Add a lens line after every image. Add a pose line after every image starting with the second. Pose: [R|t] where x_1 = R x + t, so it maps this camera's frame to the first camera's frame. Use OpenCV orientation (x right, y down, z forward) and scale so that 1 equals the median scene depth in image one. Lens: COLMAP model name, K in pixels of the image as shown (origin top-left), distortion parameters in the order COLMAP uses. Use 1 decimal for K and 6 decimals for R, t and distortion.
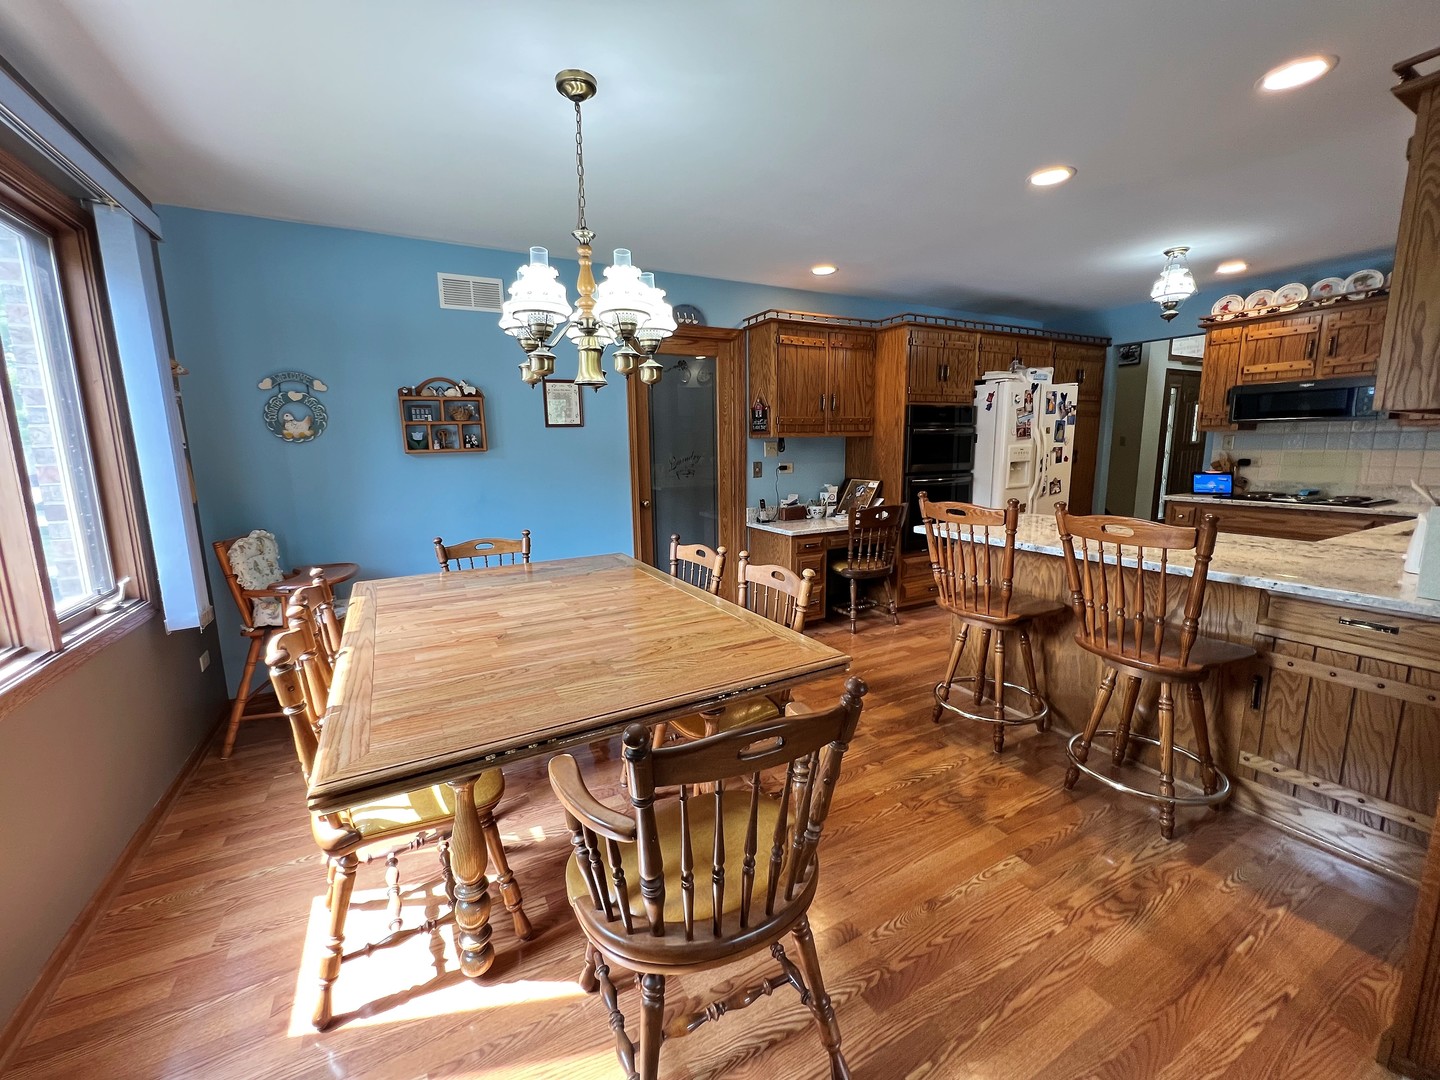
lens RADIAL K [[580.0, 0, 716.5], [0, 580.0, 536.5], [0, 0, 1]] dist [-0.000230, -0.000019]
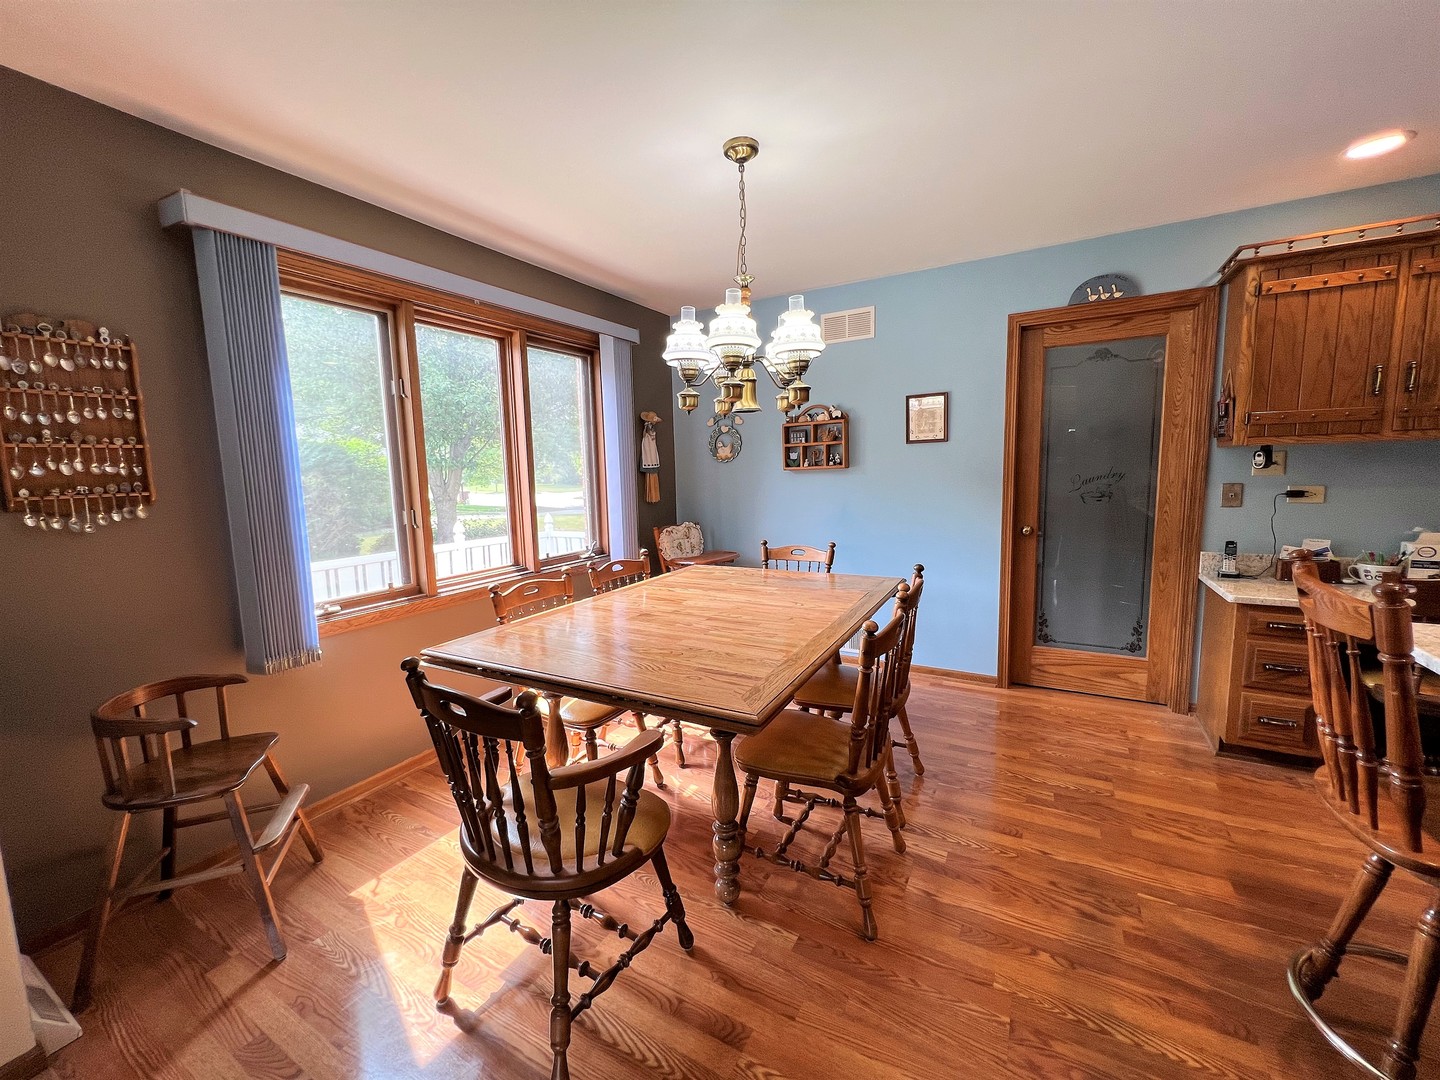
lens RADIAL K [[580.0, 0, 716.5], [0, 580.0, 536.5], [0, 0, 1]] dist [-0.000230, -0.000019]
pose [[0.527002, 0.100946, -0.843848, 0.454829], [-0.115989, 0.992173, 0.046252, -0.046221], [0.841912, 0.073502, 0.534586, 0.245351]]
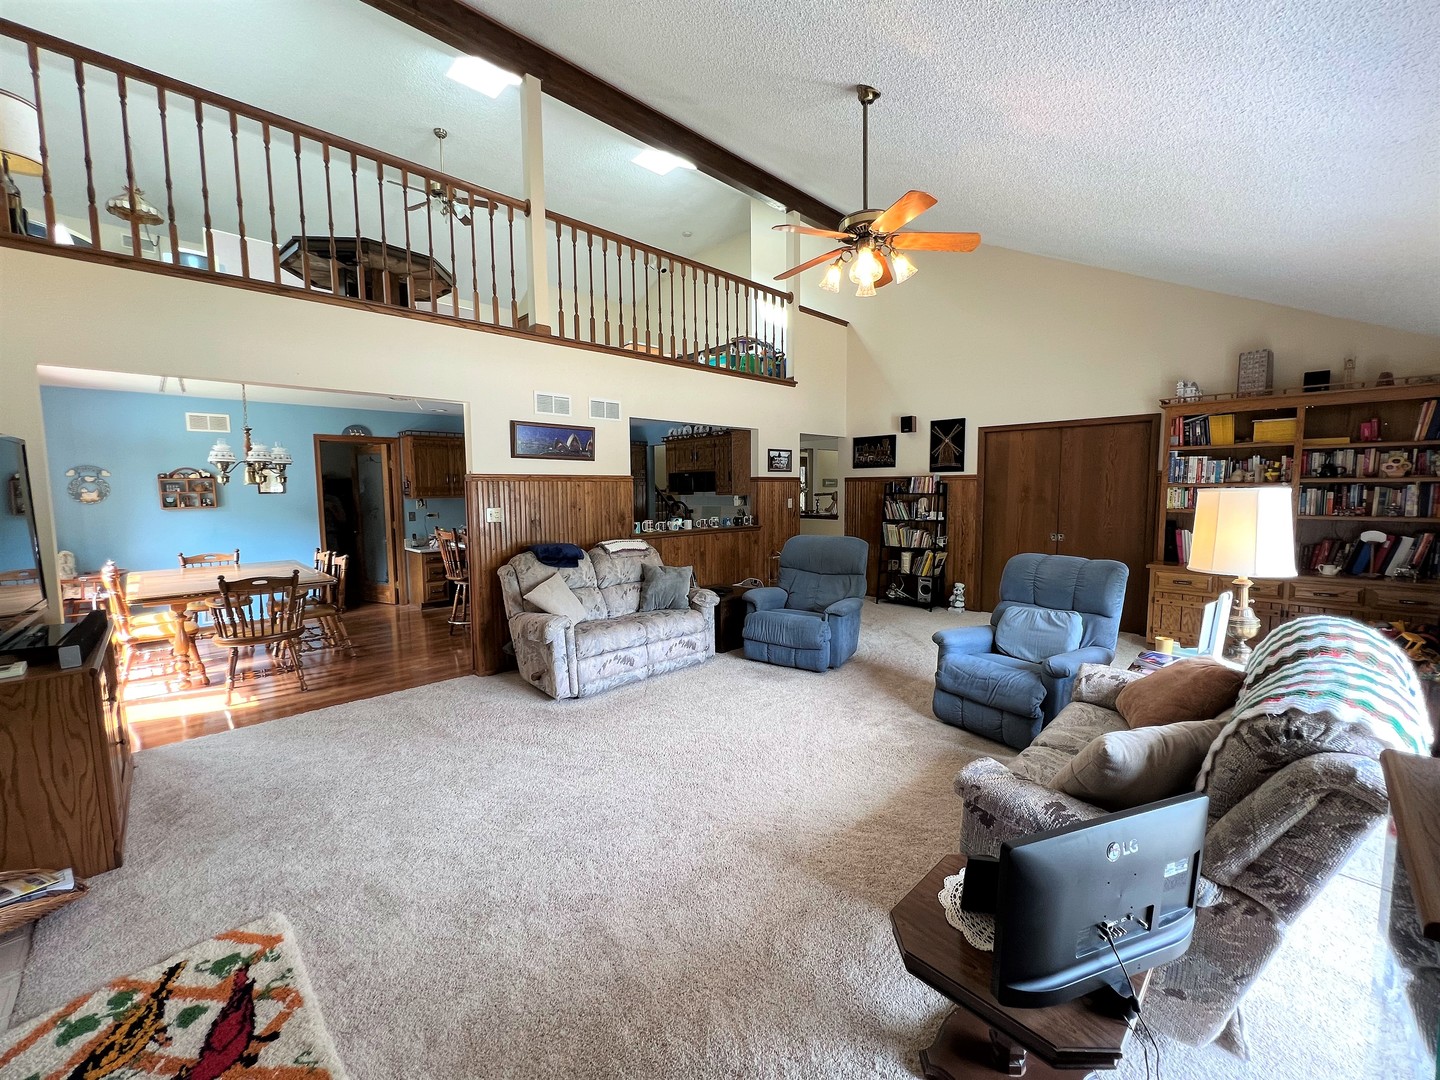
lens RADIAL K [[573.1, 0, 714.4], [0, 573.1, 537.8], [0, 0, 1]] dist [0.001100, 0.000335]
pose [[0.962980, -0.016531, 0.269064, 0.679788], [0.037299, 0.996688, -0.072258, 0.147444], [-0.266979, 0.079619, 0.960408, -1.243008]]
